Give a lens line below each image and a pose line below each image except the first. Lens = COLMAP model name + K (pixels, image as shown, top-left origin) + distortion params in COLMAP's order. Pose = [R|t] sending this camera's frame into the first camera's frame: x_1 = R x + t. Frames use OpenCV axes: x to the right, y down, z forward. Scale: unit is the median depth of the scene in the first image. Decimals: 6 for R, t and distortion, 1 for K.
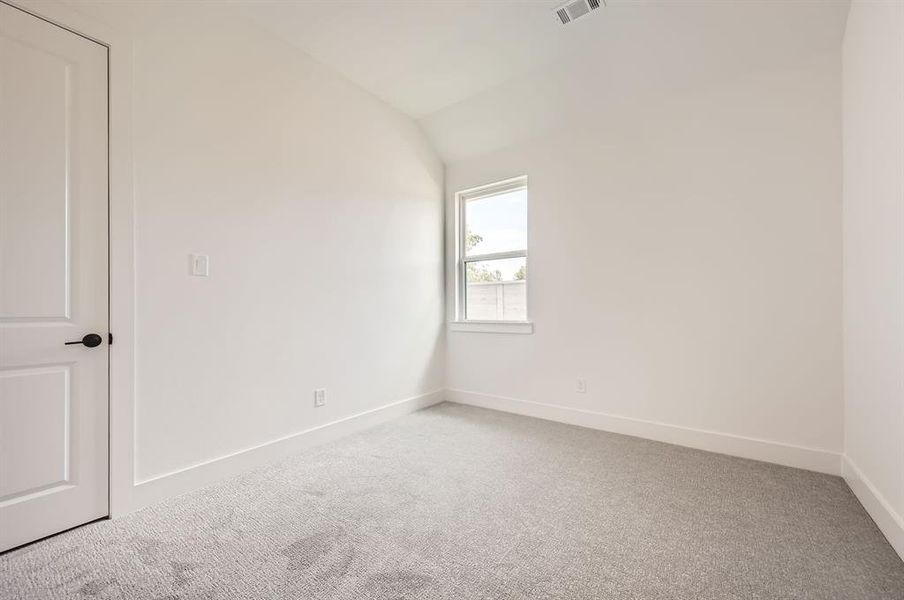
lens RADIAL K [[355.1, 0, 450.2], [0, 355.1, 301.9], [0, 0, 1]] dist [0.001656, -0.000143]
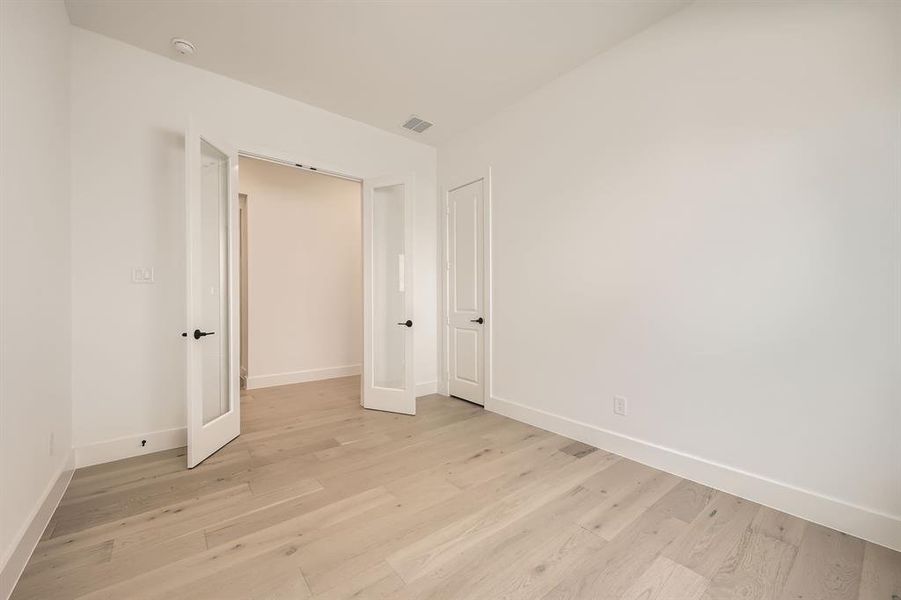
lens RADIAL K [[353.9, 0, 448.7], [0, 353.9, 301.9], [0, 0, 1]] dist [0.001656, -0.000143]
pose [[-0.249268, 0.001070, -0.968434, 0.710439], [-0.002132, 0.999996, 0.001654, -0.004612], [0.968432, 0.002477, -0.249264, 0.865395]]
